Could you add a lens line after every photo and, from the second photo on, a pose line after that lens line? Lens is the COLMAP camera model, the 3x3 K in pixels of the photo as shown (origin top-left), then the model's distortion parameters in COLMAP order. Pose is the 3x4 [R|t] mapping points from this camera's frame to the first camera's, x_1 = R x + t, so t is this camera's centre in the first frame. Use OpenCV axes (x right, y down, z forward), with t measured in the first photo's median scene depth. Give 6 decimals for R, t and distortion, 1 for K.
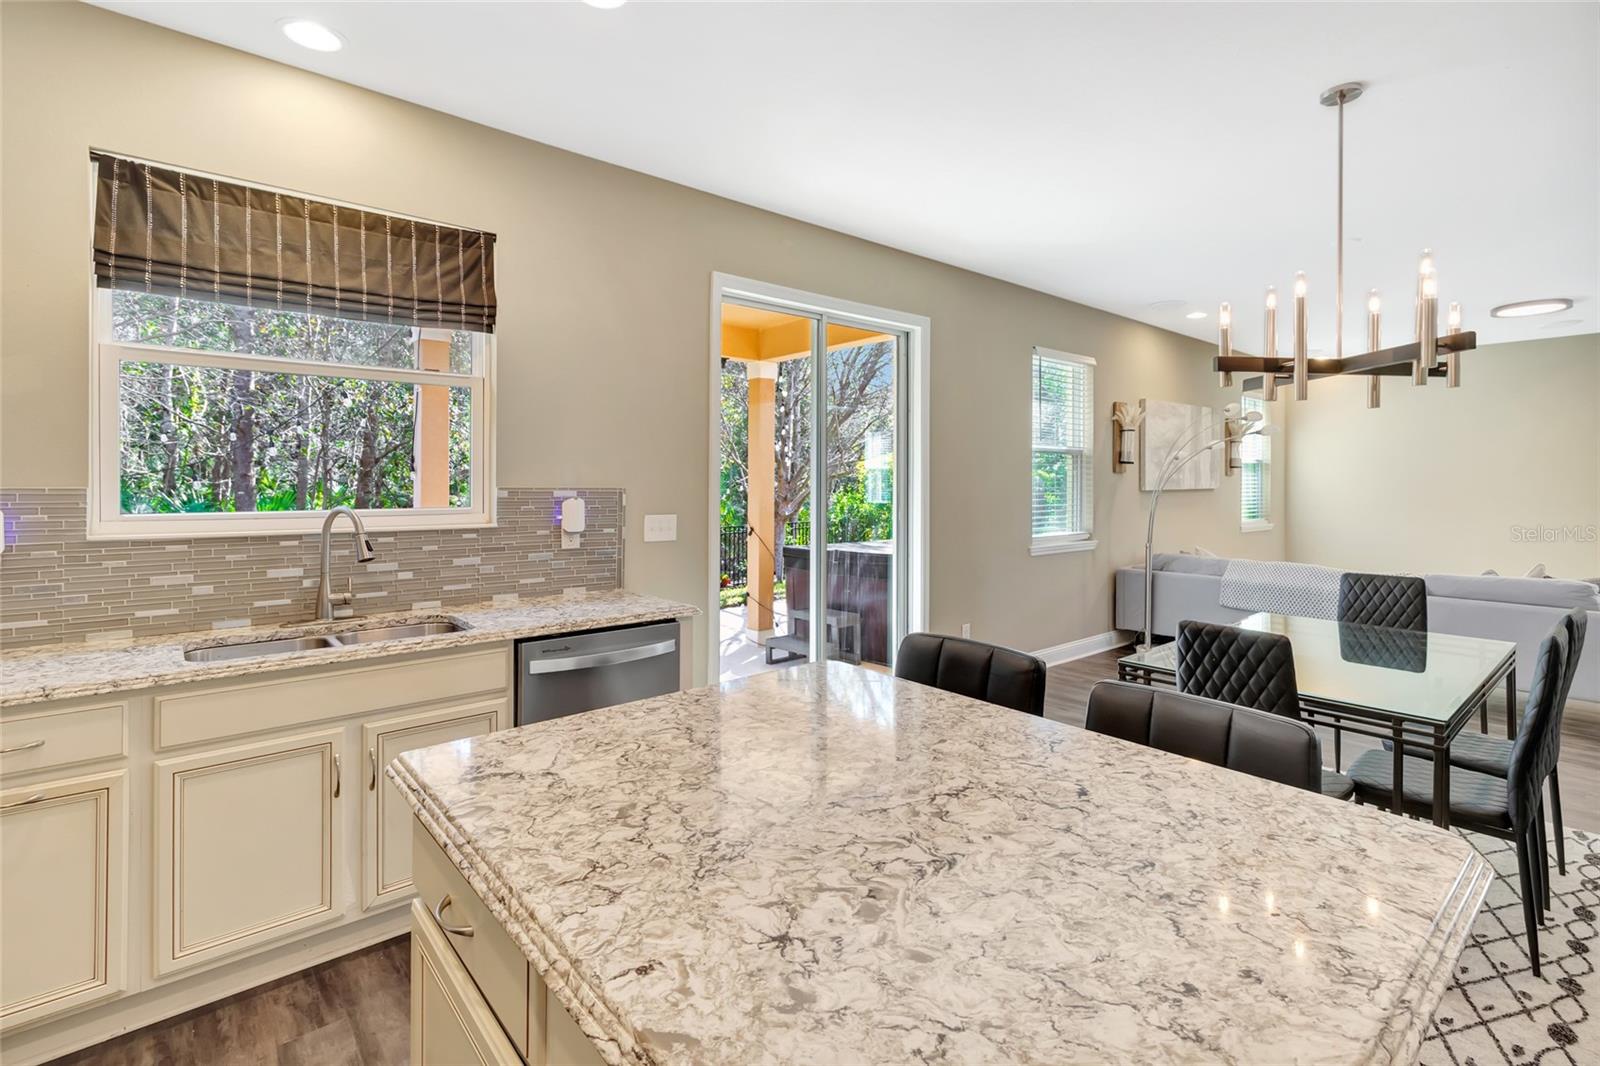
lens RADIAL K [[748.8, 0, 805.6], [0, 748.8, 479.2], [0, 0, 1]] dist [0.007667, 0.000988]
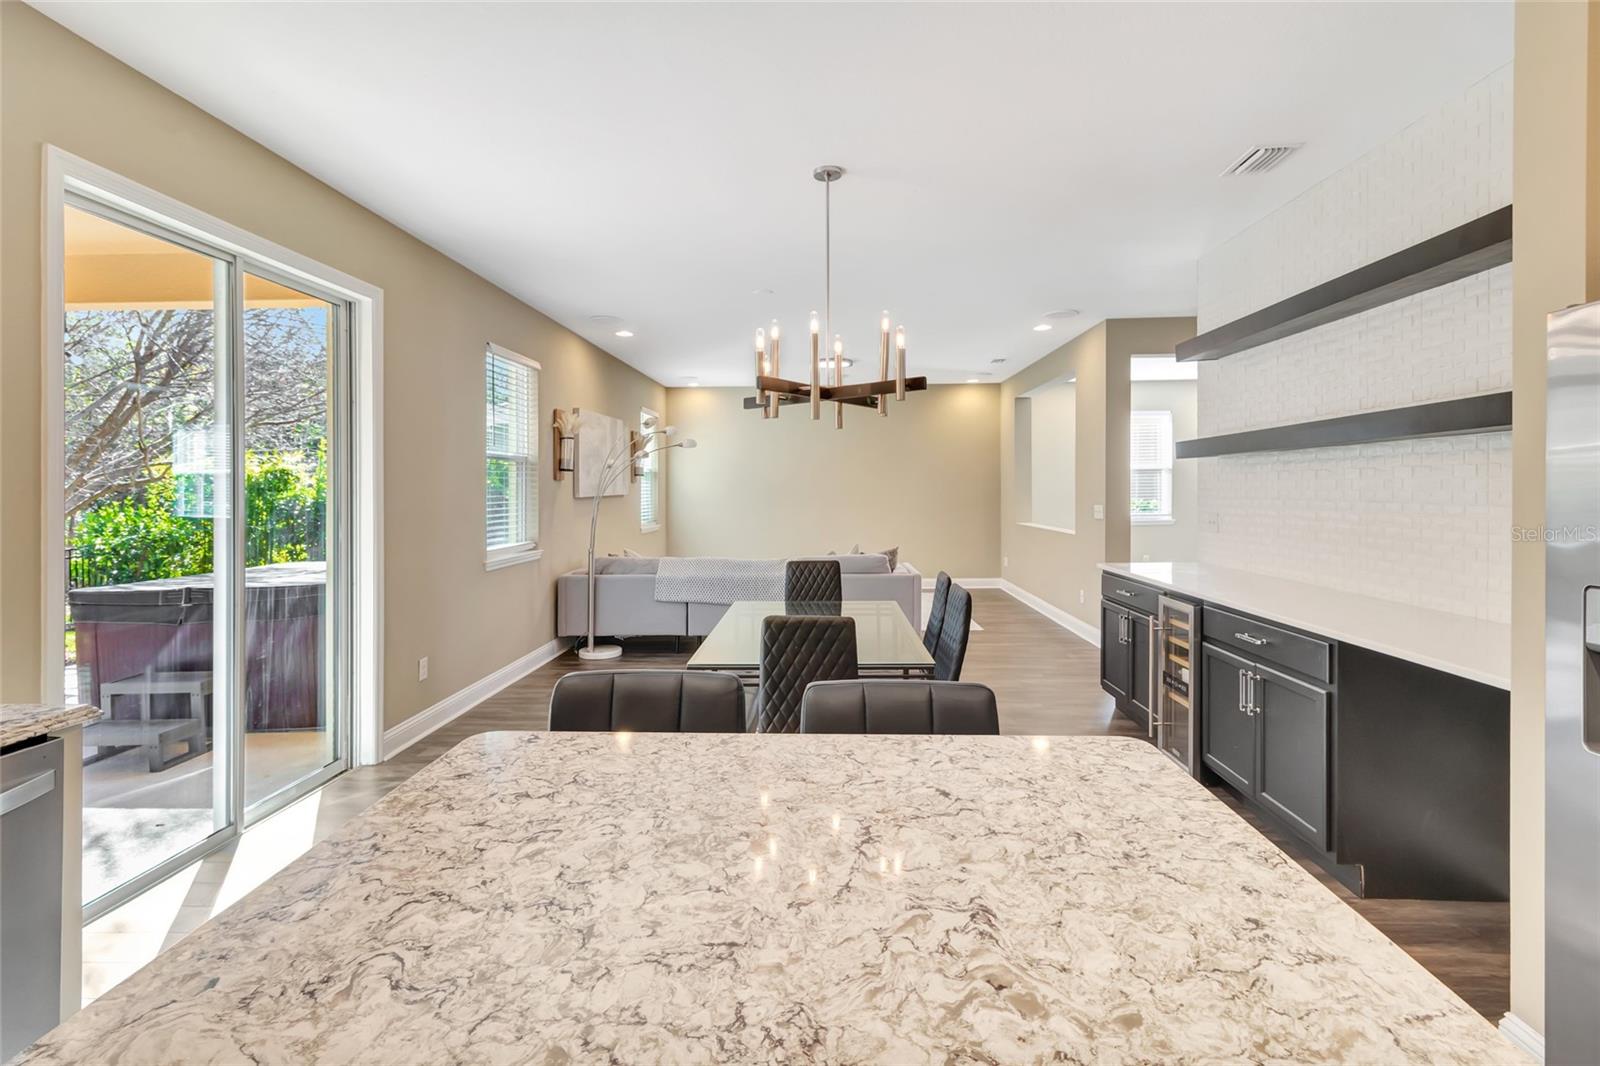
lens RADIAL K [[748.8, 0, 805.6], [0, 748.8, 489.7], [0, 0, 1]] dist [0.007667, 0.000988]
pose [[0.677145, -0.008758, 0.735798, -0.427778], [0.005745, 0.999962, 0.006615, -0.002289], [-0.735827, -0.000253, 0.677169, 0.380090]]
